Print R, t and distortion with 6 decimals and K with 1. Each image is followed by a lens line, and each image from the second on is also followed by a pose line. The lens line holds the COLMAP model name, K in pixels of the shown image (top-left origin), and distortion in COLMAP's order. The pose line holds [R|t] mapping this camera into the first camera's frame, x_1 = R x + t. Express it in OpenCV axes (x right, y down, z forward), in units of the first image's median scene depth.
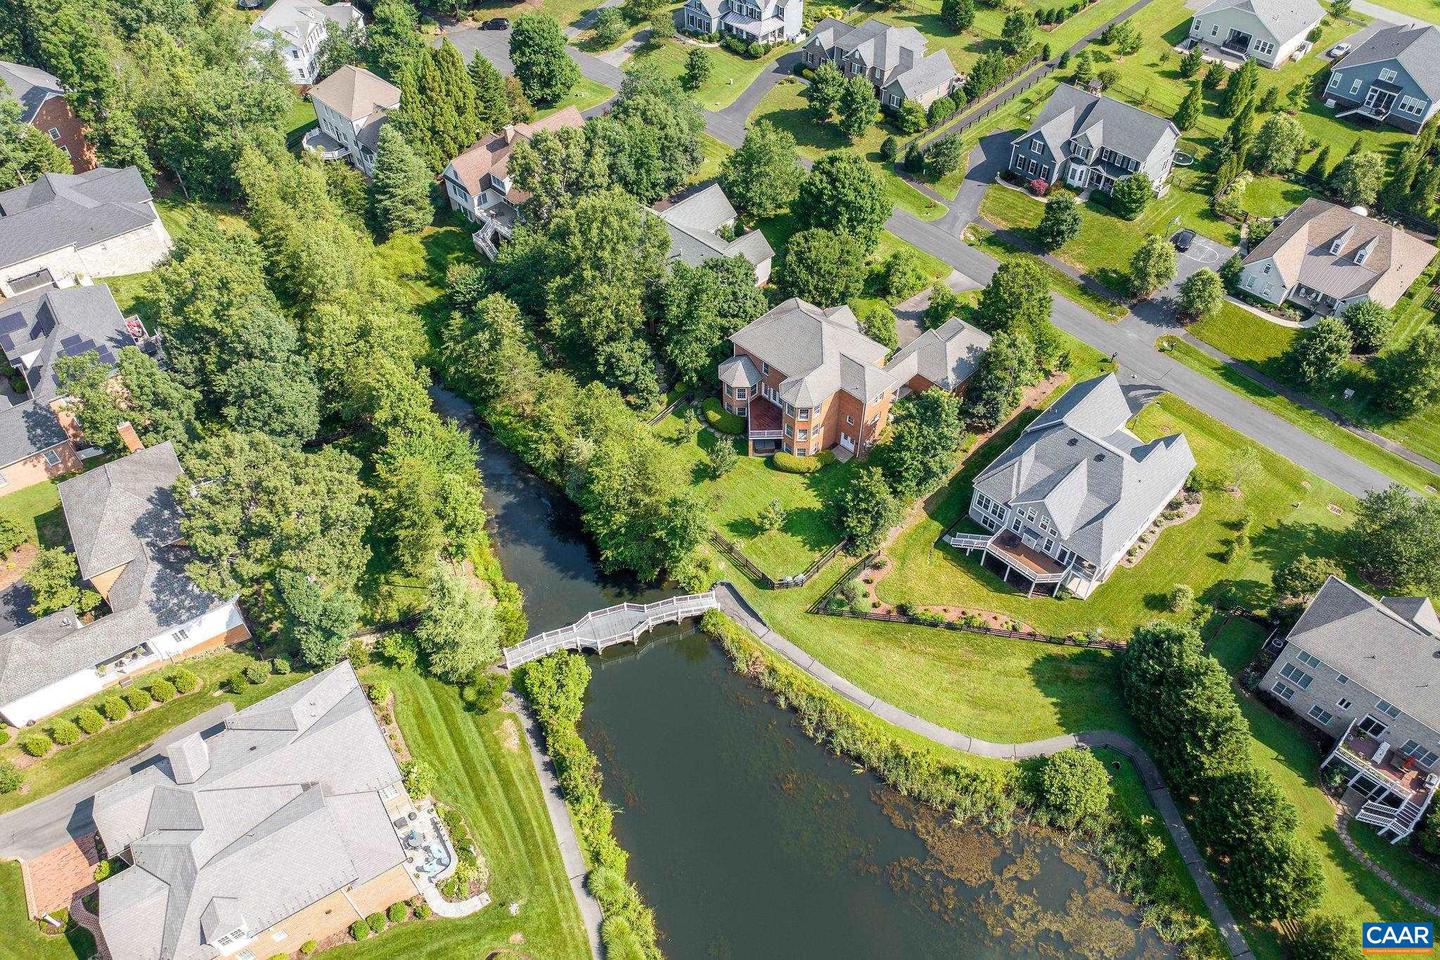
lens RADIAL K [[1013.2, 0, 717.6], [0, 1013.2, 405.6], [0, 0, 1]] dist [-0.044526, -0.000336]
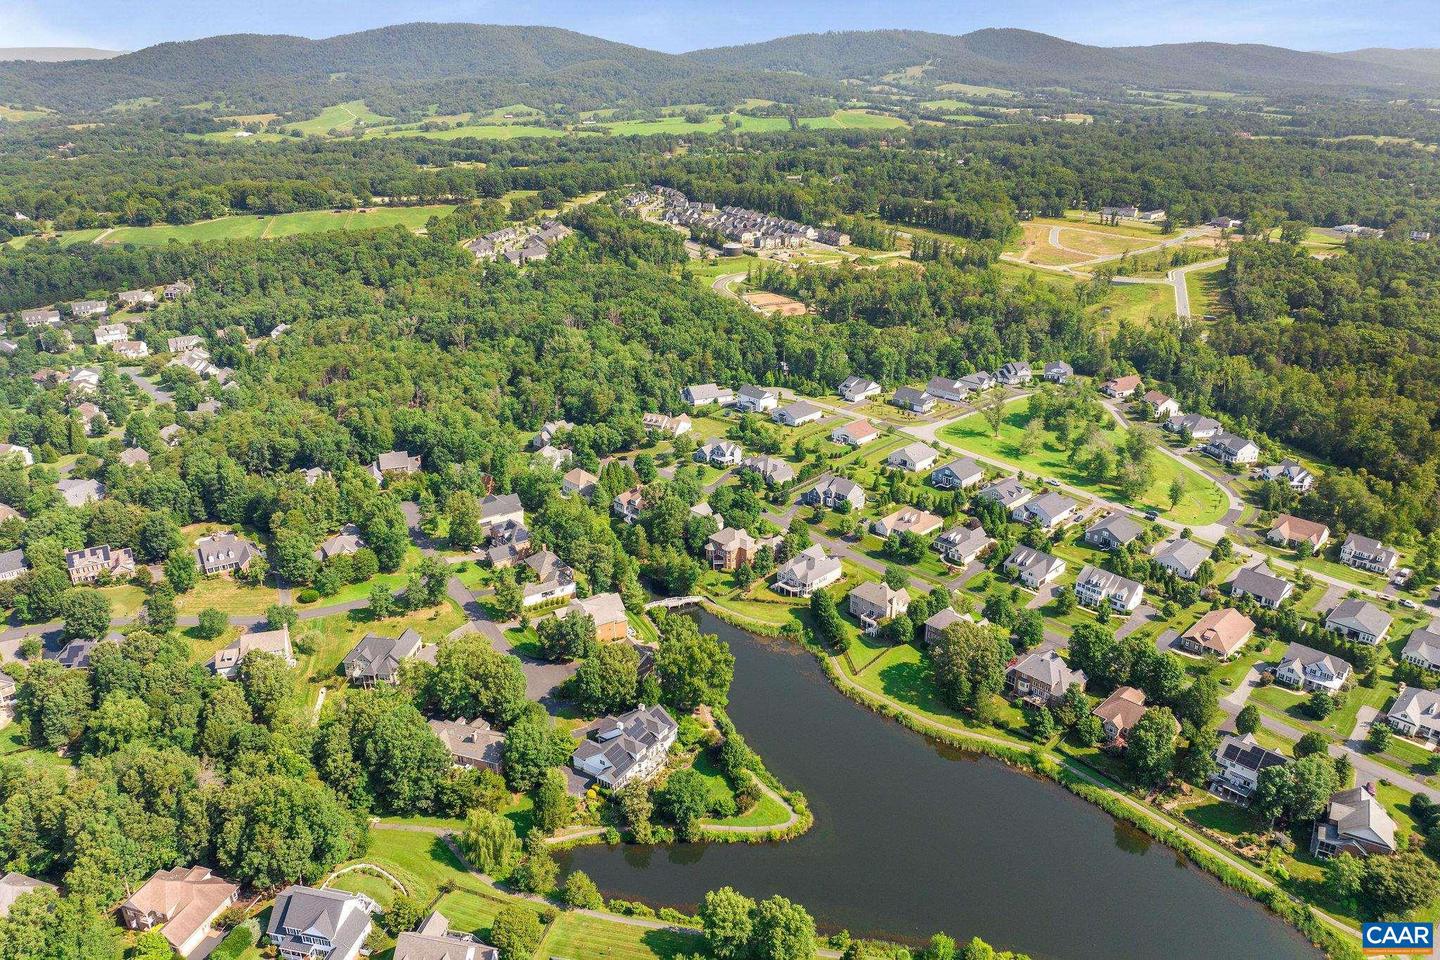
lens RADIAL K [[1013.2, 0, 717.6], [0, 1013.2, 405.6], [0, 0, 1]] dist [-0.044526, -0.000336]
pose [[0.999914, 0.005389, -0.011953, 0.078062], [-0.010164, 0.894487, -0.446979, 1.013711], [0.008283, 0.447062, 0.894464, -2.131027]]
